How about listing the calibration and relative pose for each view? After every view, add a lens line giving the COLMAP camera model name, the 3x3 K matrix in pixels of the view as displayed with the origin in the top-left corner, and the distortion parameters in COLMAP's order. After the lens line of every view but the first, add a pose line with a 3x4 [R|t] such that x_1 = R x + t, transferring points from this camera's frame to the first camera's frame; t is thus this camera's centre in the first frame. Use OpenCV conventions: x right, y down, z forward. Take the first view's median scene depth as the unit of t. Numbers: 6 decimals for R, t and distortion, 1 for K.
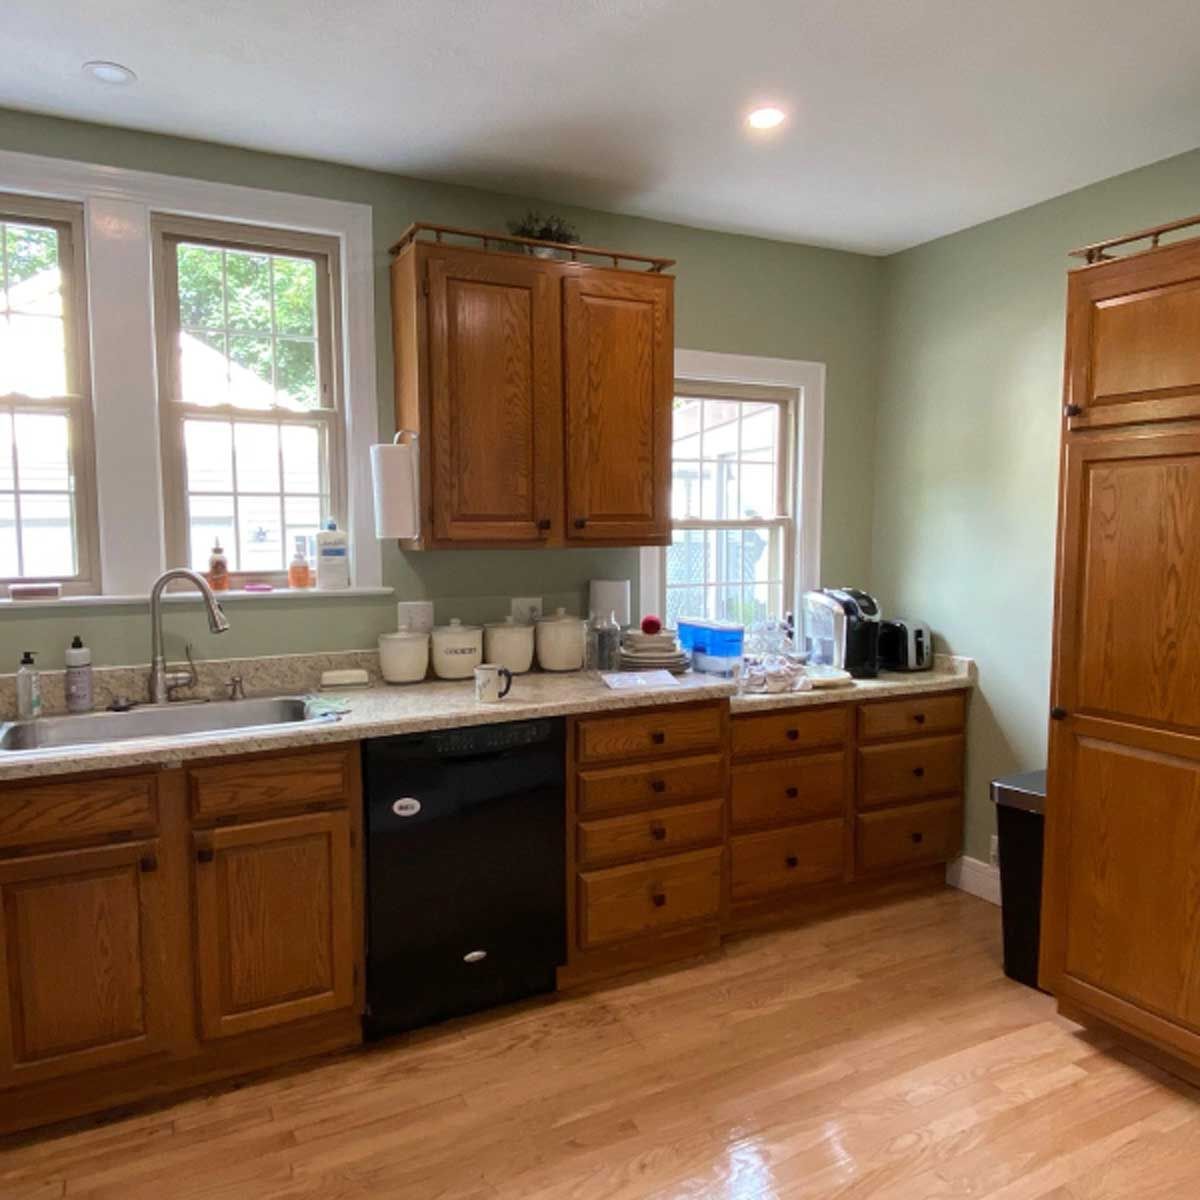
lens RADIAL K [[901.2, 0, 599.3], [0, 901.2, 599.8], [0, 0, 1]] dist [0.055438, -0.041645]
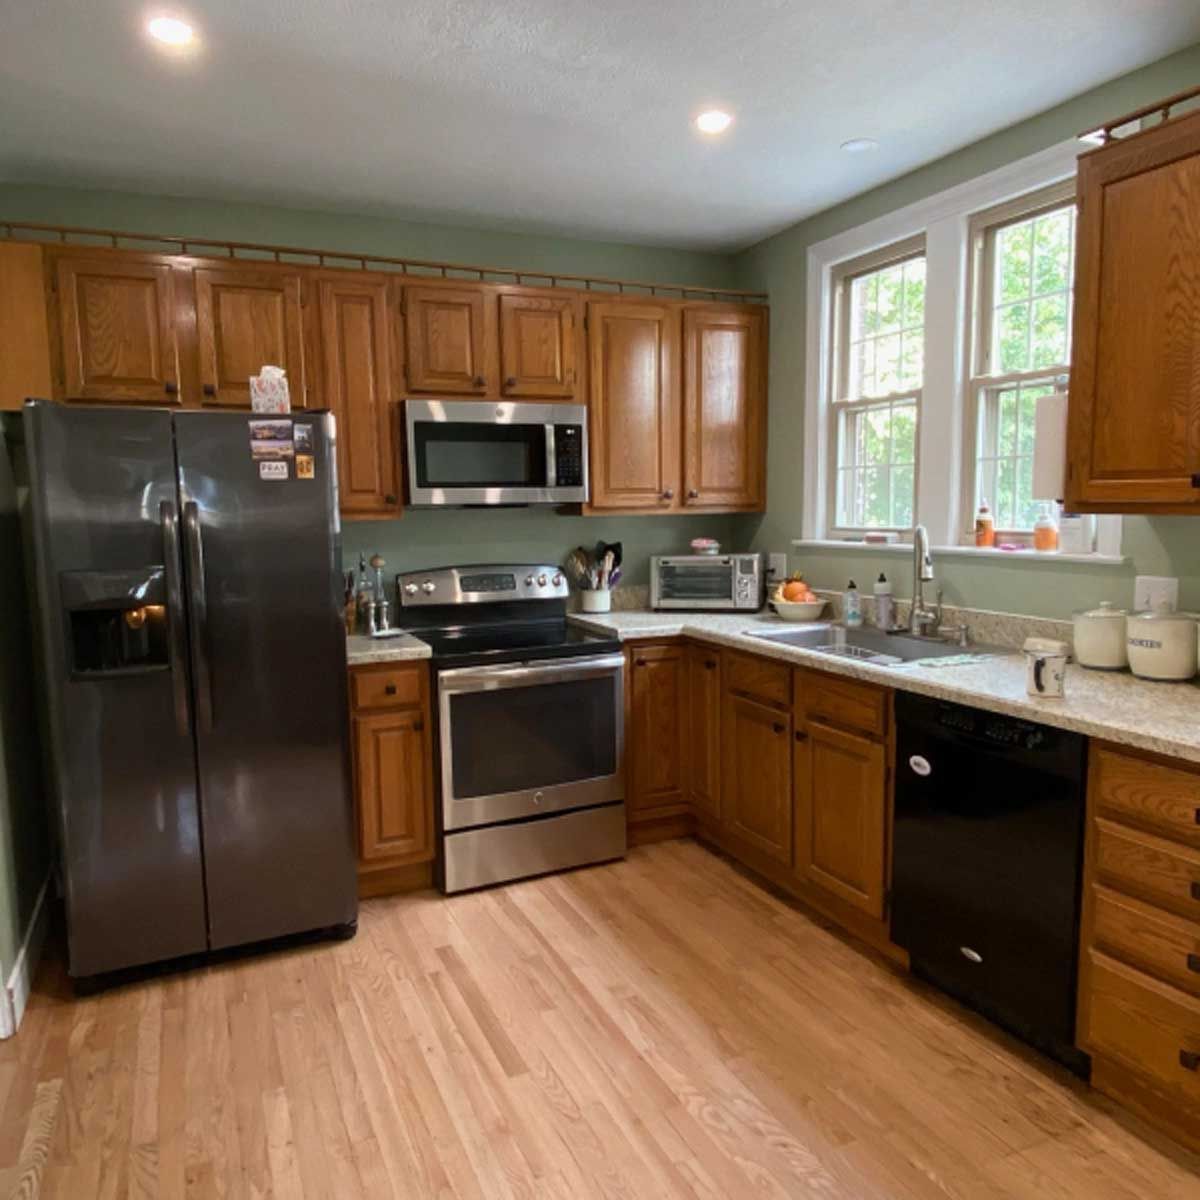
lens RADIAL K [[901.2, 0, 594.8], [0, 901.2, 601.7], [0, 0, 1]] dist [0.055438, -0.041645]
pose [[-0.035663, 0.119571, -0.992185, 0.738394], [-0.063224, 0.990558, 0.121647, -0.051649], [0.997362, 0.067068, -0.027767, 0.602580]]
